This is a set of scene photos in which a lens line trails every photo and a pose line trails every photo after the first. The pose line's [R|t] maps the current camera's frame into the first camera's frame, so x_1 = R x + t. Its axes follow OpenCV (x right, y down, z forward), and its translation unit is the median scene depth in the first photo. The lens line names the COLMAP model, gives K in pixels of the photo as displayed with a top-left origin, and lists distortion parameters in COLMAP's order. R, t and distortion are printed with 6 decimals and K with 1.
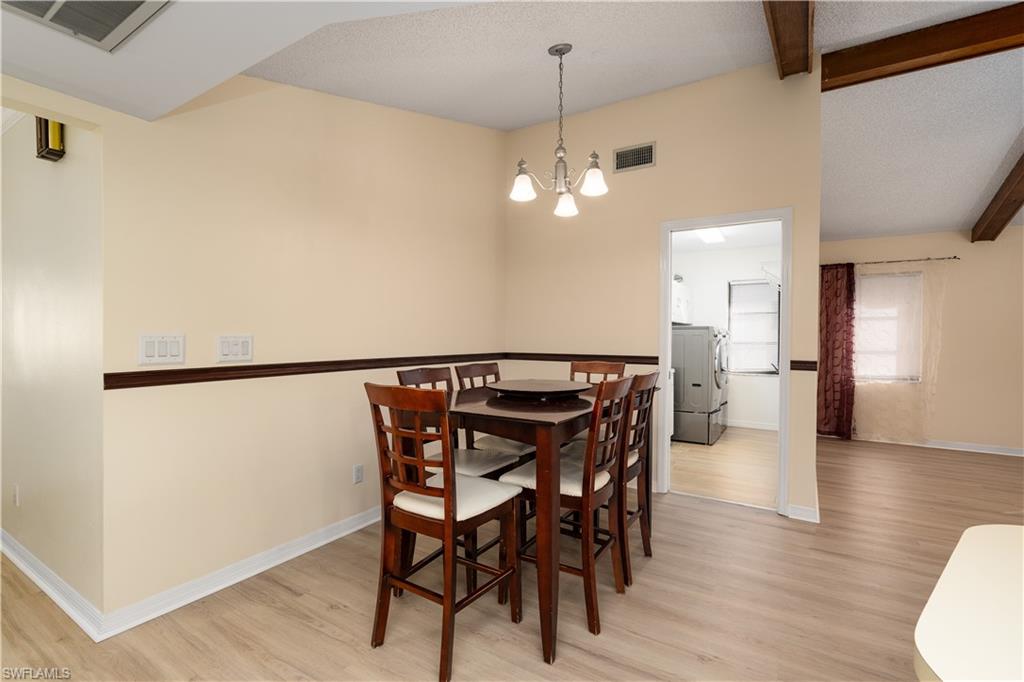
lens RADIAL K [[476.0, 0, 511.9], [0, 476.0, 336.5], [0, 0, 1]] dist [-0.002164, 0.001073]
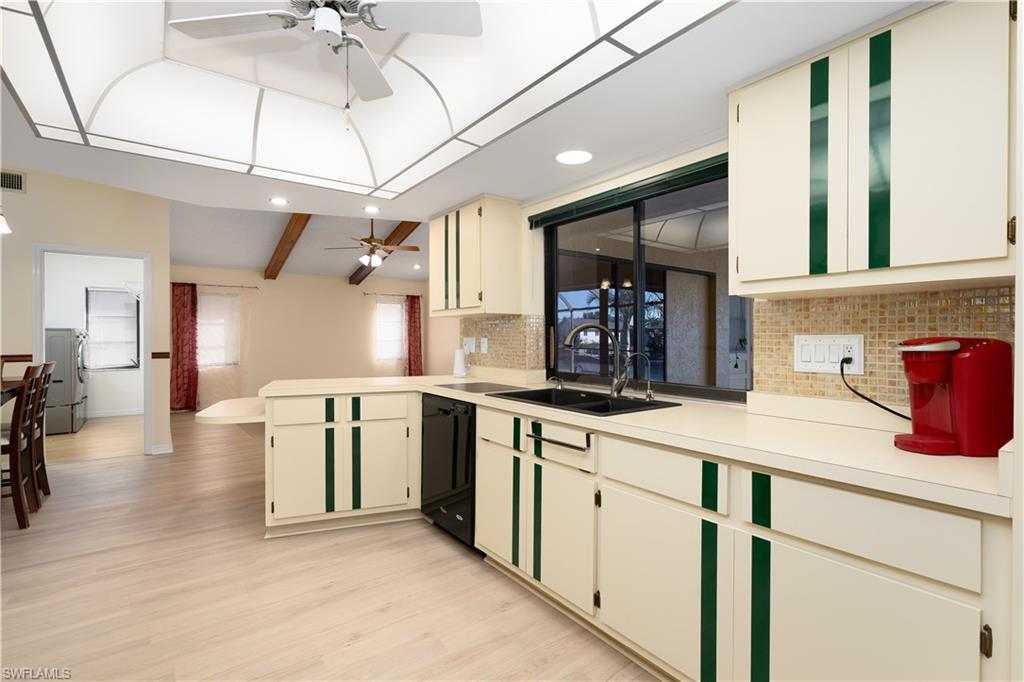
lens RADIAL K [[476.0, 0, 507.9], [0, 476.0, 337.4], [0, 0, 1]] dist [-0.002164, 0.001073]
pose [[0.373975, -0.012270, 0.927358, -0.233733], [0.010784, 0.999902, 0.008881, 0.000633], [-0.927376, 0.006679, 0.374071, -0.367872]]
